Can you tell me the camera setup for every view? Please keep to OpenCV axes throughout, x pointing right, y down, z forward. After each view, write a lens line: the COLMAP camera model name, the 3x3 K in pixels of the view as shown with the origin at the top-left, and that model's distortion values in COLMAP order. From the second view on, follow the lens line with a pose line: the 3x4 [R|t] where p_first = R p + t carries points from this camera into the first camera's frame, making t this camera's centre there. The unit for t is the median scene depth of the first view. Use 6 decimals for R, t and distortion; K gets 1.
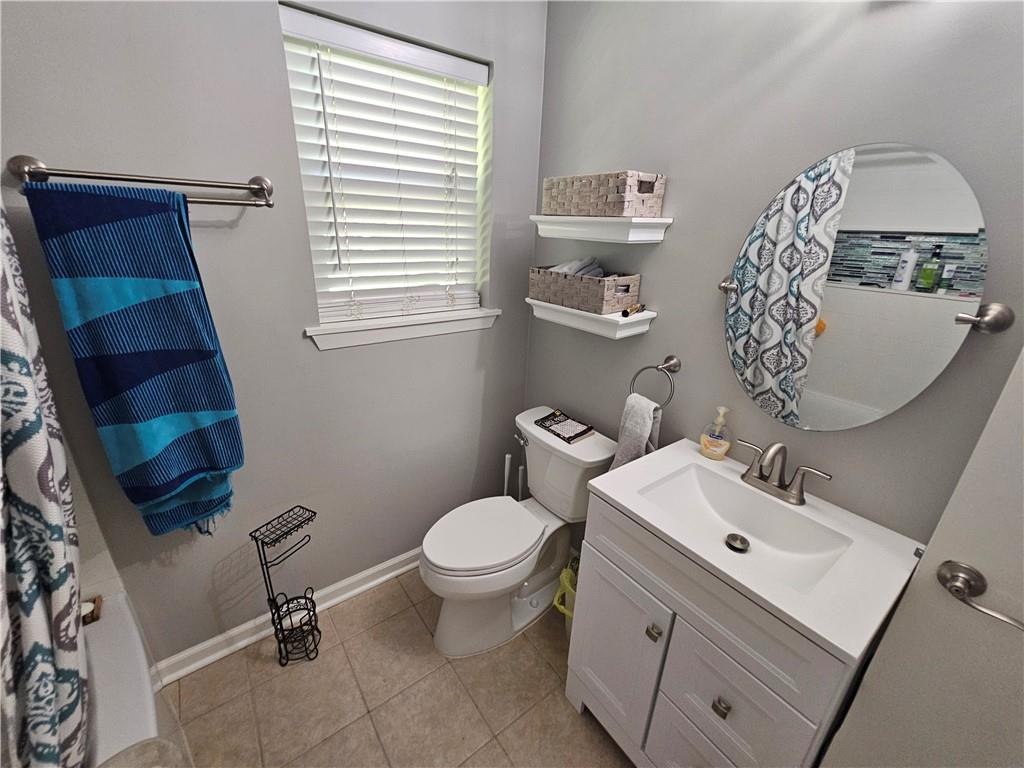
lens RADIAL K [[416.0, 0, 506.9], [0, 416.0, 382.3], [0, 0, 1]] dist [-0.001531, 0.000034]
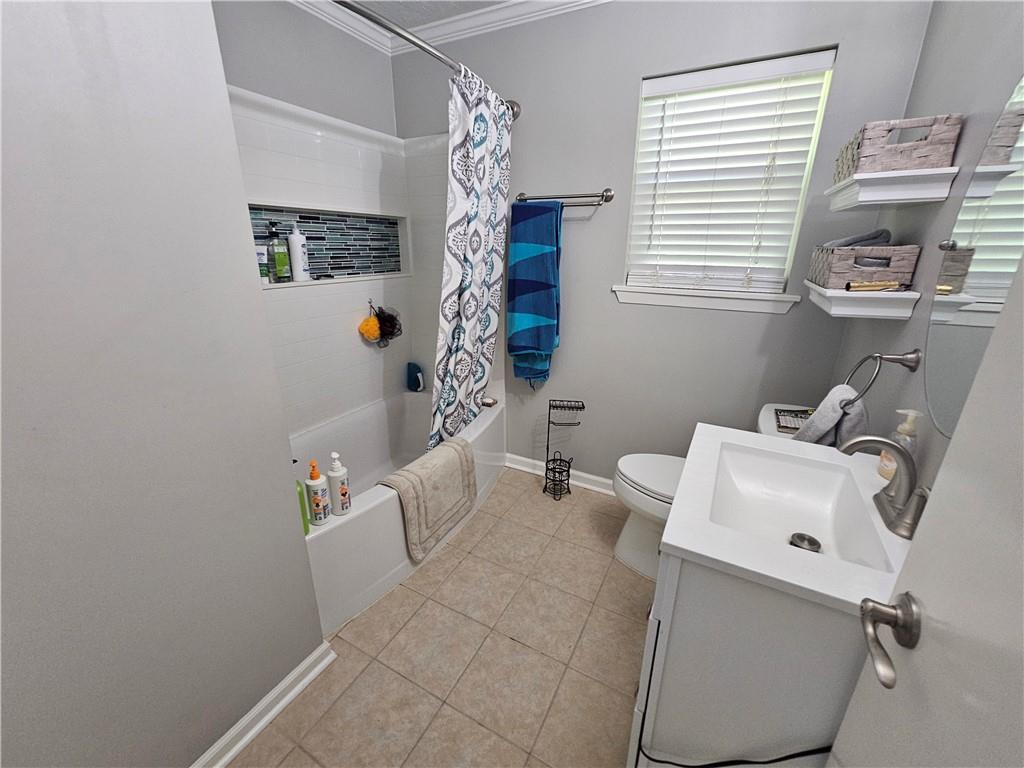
lens RADIAL K [[416.0, 0, 506.9], [0, 416.0, 382.3], [0, 0, 1]] dist [-0.001531, 0.000034]
pose [[0.423202, 0.258120, -0.868490, 0.824813], [-0.312090, 0.941428, 0.127720, 0.142119], [0.850588, 0.216996, 0.478971, 0.017681]]
